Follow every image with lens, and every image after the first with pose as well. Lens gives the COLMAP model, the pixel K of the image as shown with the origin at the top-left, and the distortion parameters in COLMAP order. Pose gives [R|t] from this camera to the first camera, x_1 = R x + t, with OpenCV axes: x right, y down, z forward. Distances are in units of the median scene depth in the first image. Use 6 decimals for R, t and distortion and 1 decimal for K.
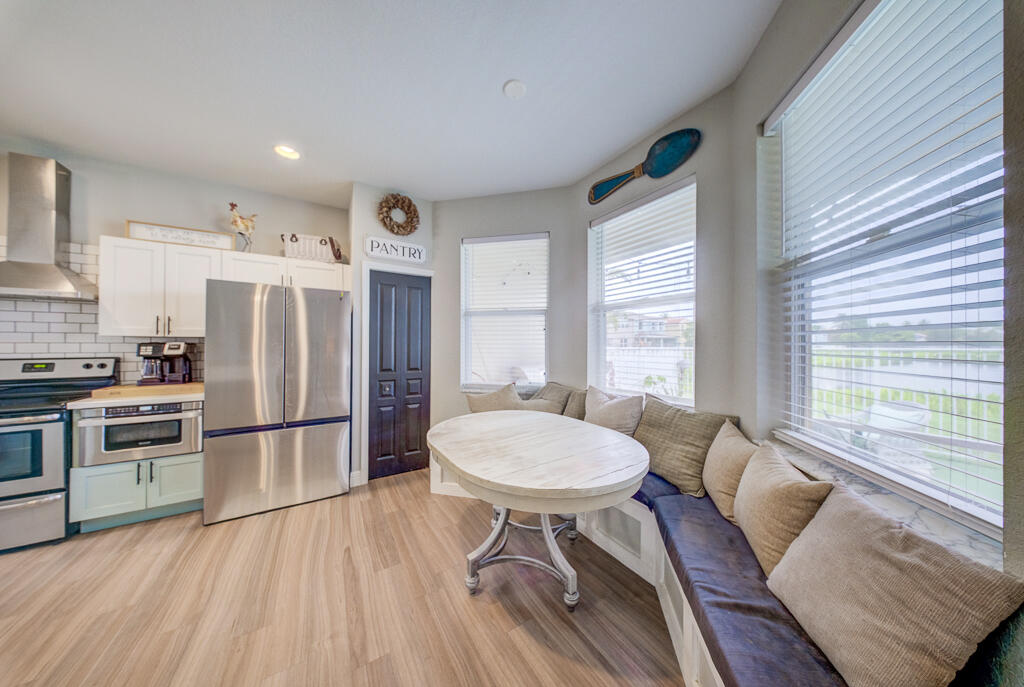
lens RADIAL K [[300.8, 0, 519.5], [0, 300.8, 344.4], [0, 0, 1]] dist [0.001236, -0.001448]
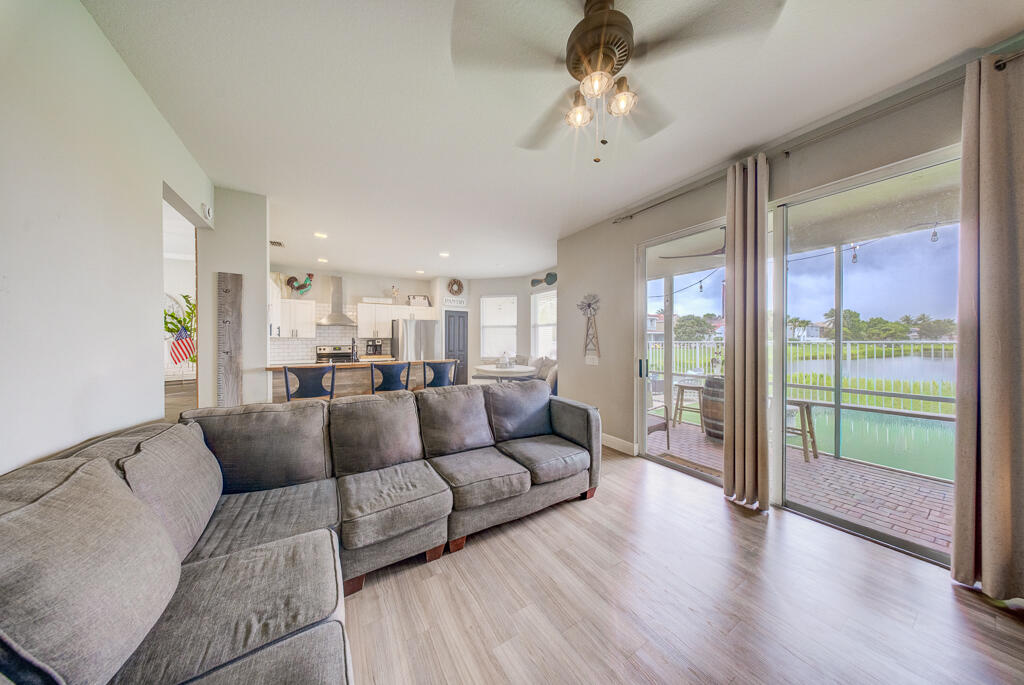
lens RADIAL K [[300.8, 0, 520.5], [0, 300.8, 339.4], [0, 0, 1]] dist [0.001236, -0.001448]
pose [[0.999974, -0.005470, -0.004657, 0.170031], [0.005473, 0.999985, 0.000649, -0.007849], [0.004653, -0.000674, 0.999989, -1.799441]]
